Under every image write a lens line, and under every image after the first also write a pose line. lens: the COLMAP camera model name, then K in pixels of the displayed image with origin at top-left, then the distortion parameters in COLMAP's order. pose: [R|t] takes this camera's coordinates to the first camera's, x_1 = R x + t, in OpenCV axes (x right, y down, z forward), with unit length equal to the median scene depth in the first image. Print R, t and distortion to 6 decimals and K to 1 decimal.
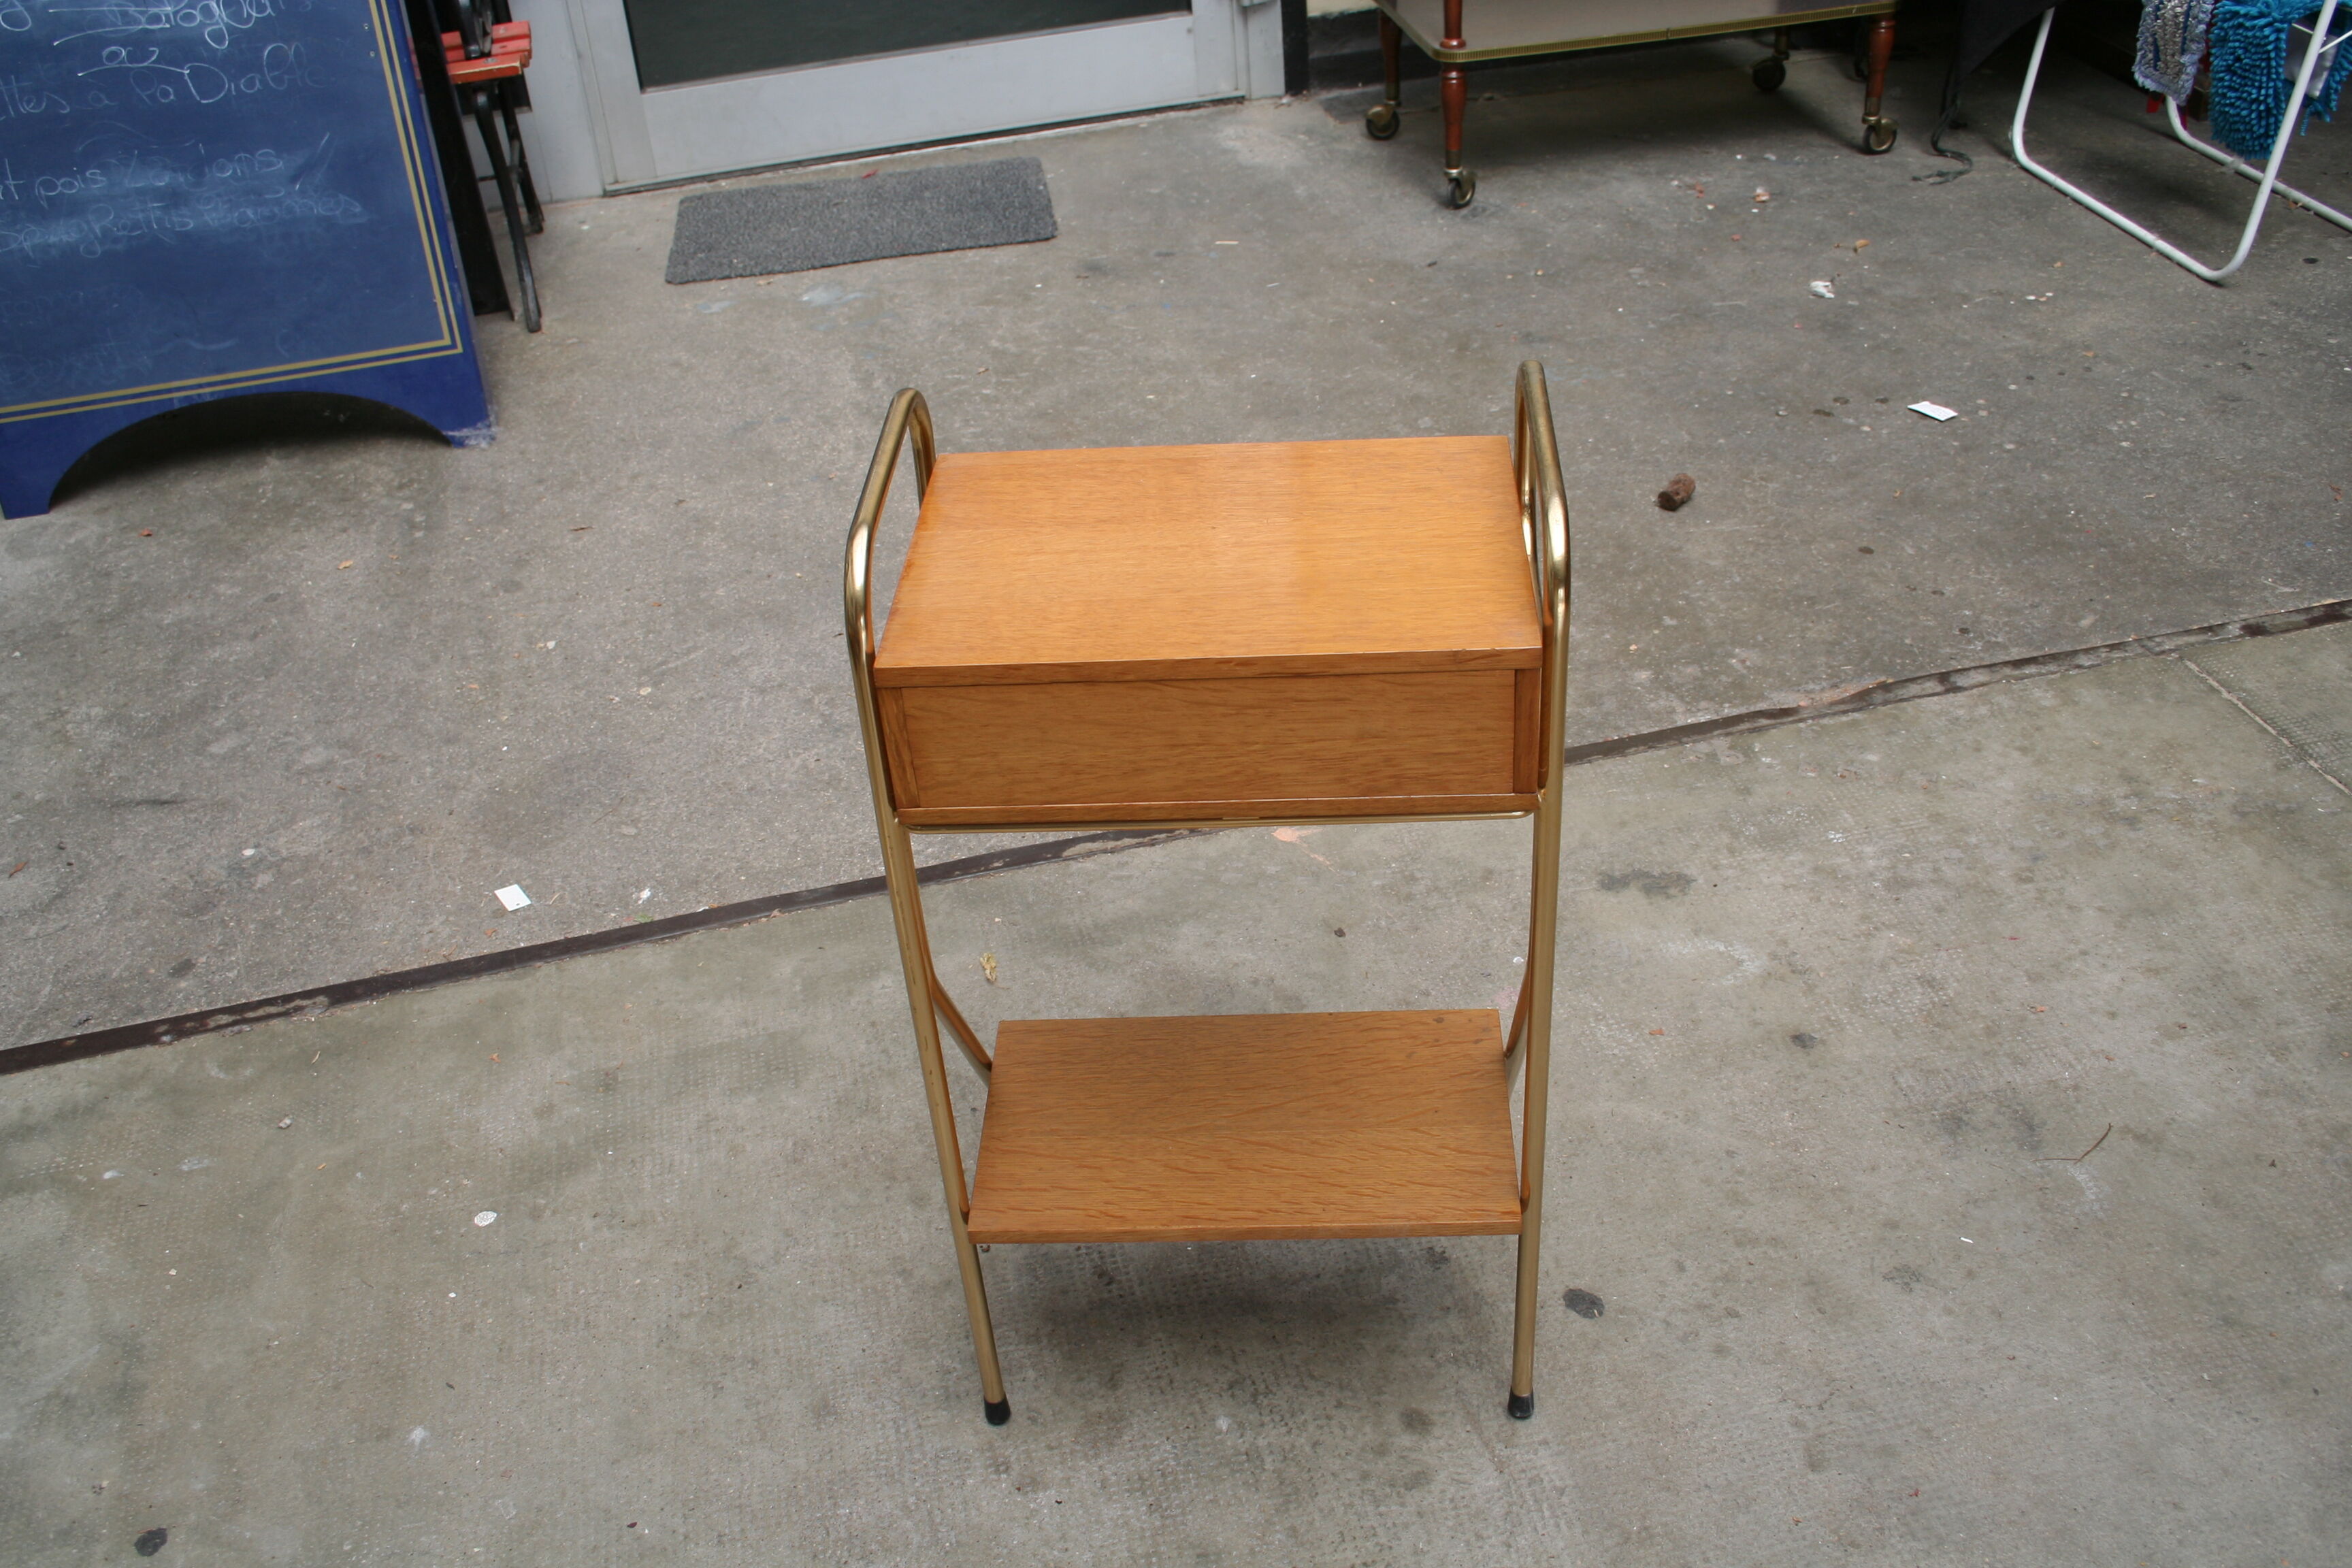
lens RADIAL K [[2274.3, 0, 1176.0], [0, 2274.3, 784.0], [0, 0, 1]] dist [-0.124909, 0.131304]
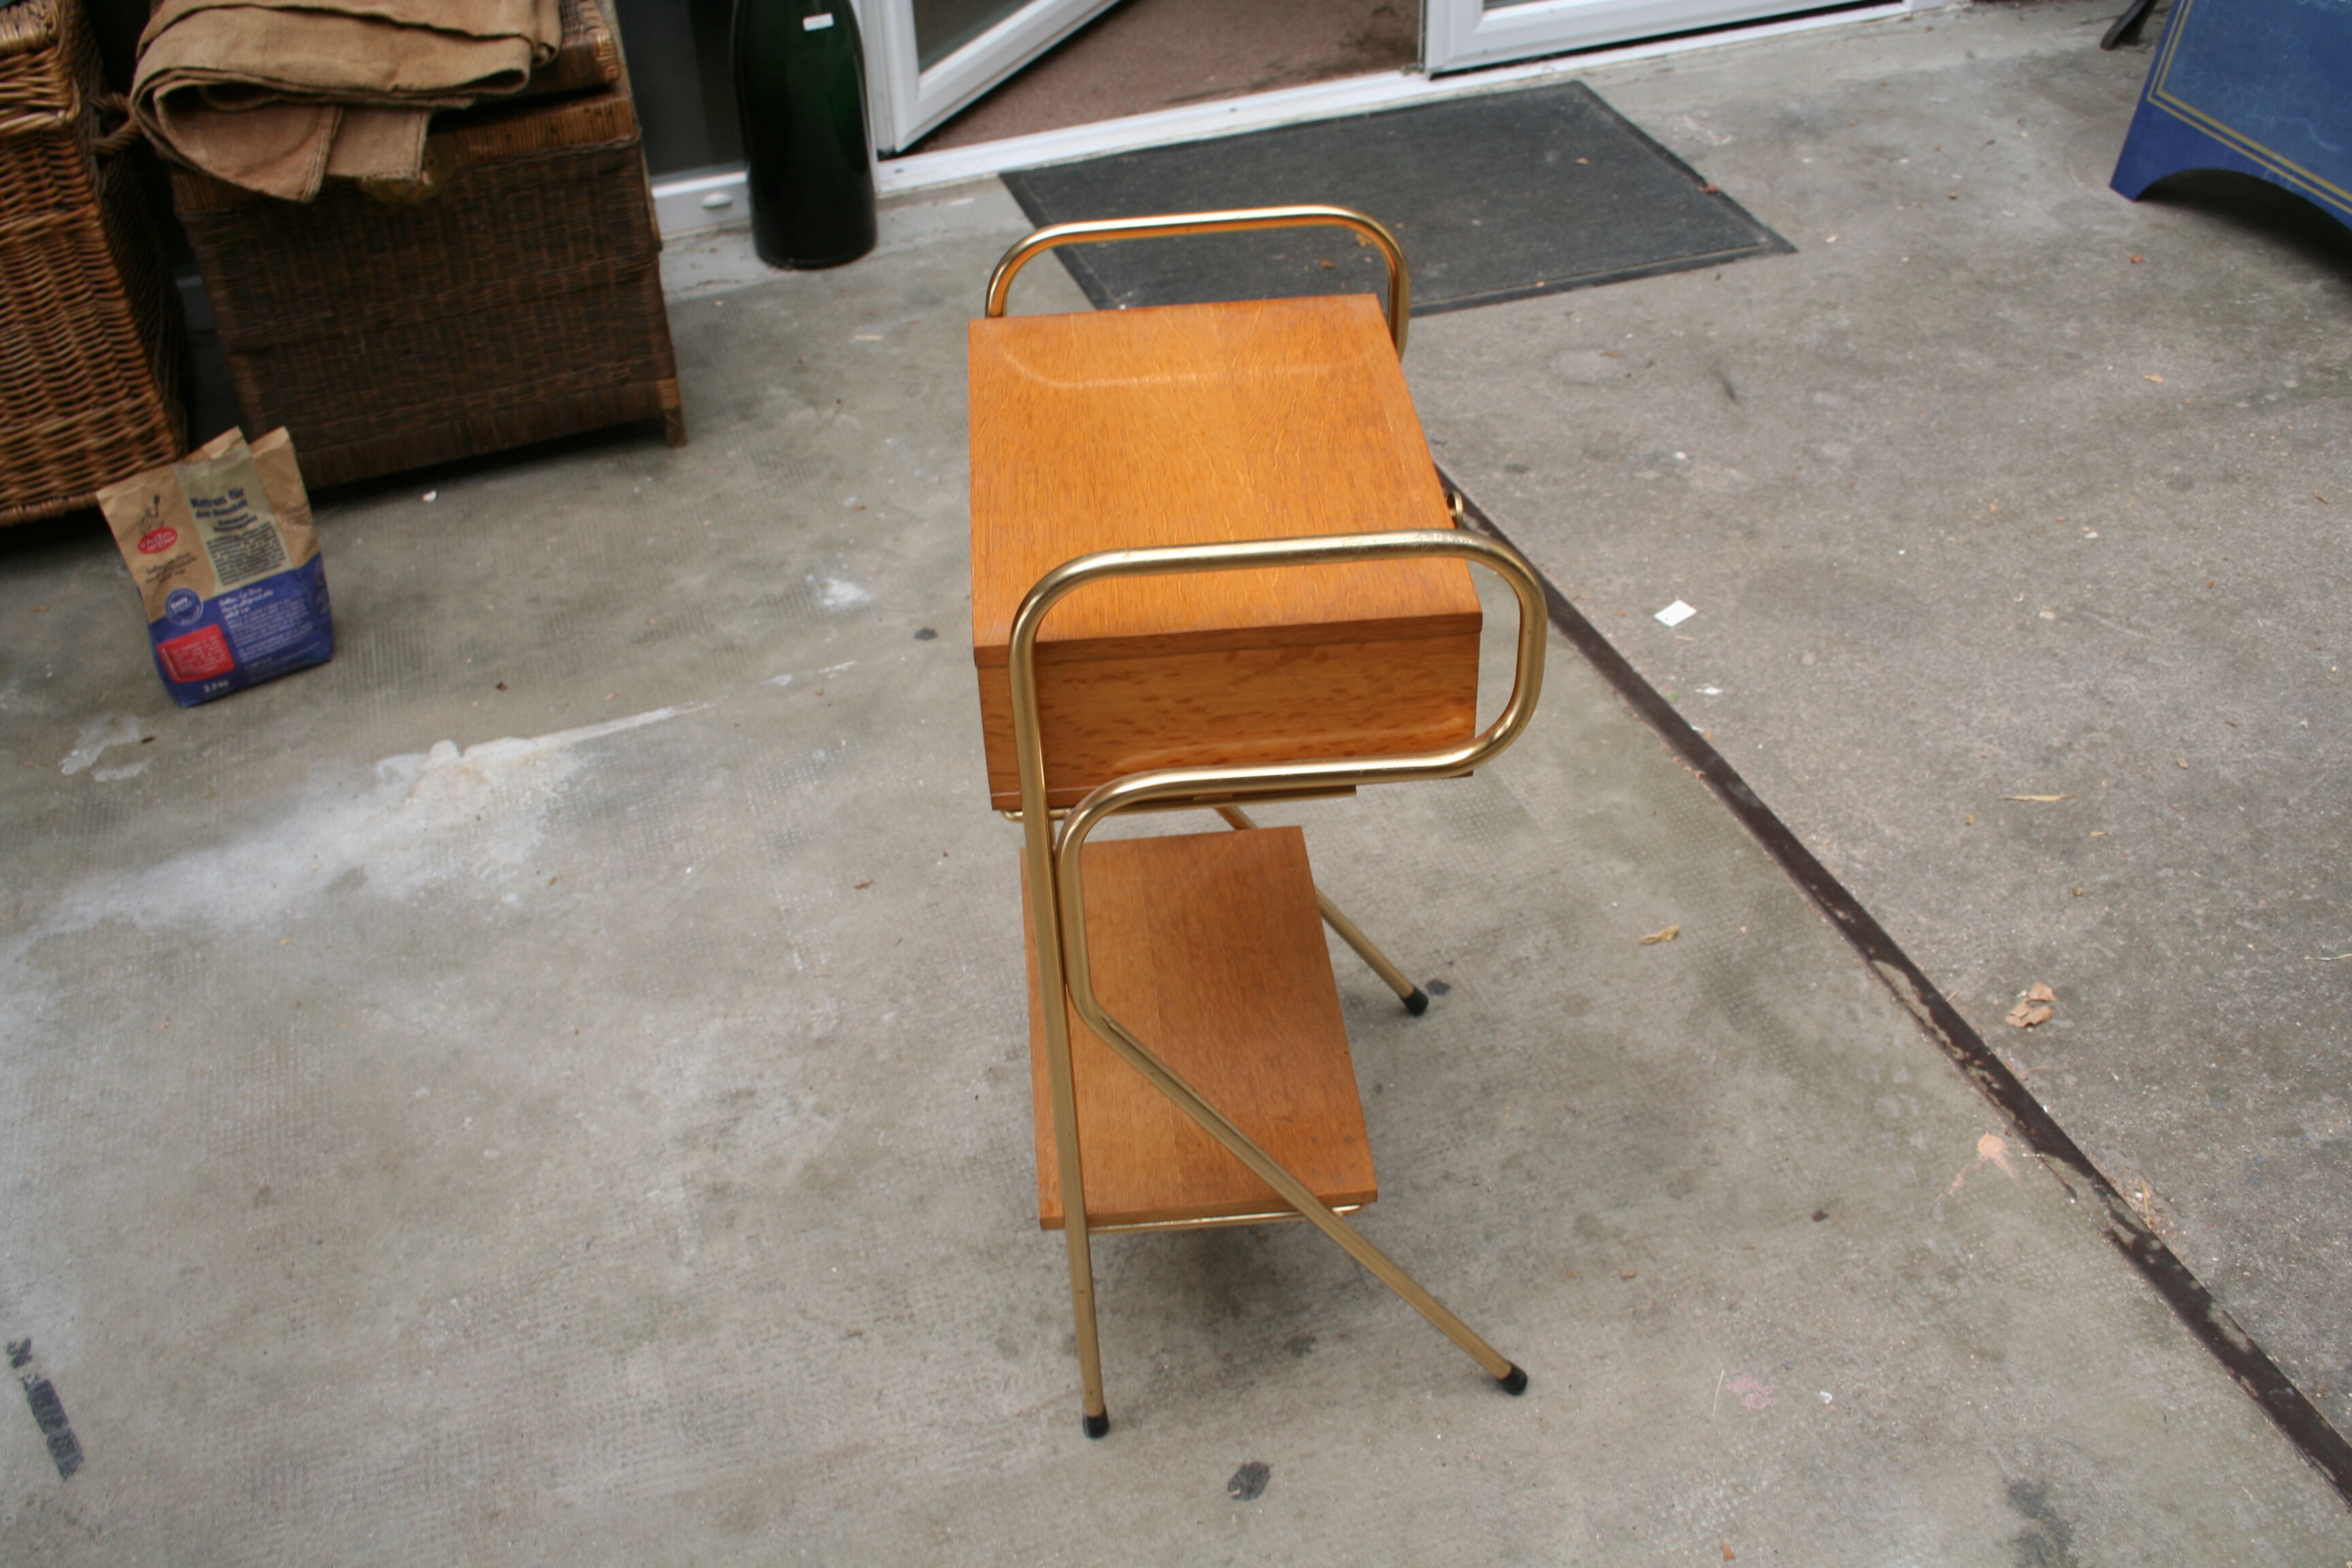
lens RADIAL K [[2274.3, 0, 1176.0], [0, 2274.3, 784.0], [0, 0, 1]] dist [-0.124909, 0.131304]
pose [[0.129350, 0.661369, -0.738823, 0.460448], [-0.545335, 0.669735, 0.504049, -0.274266], [0.828178, 0.337707, 0.447298, 0.339346]]
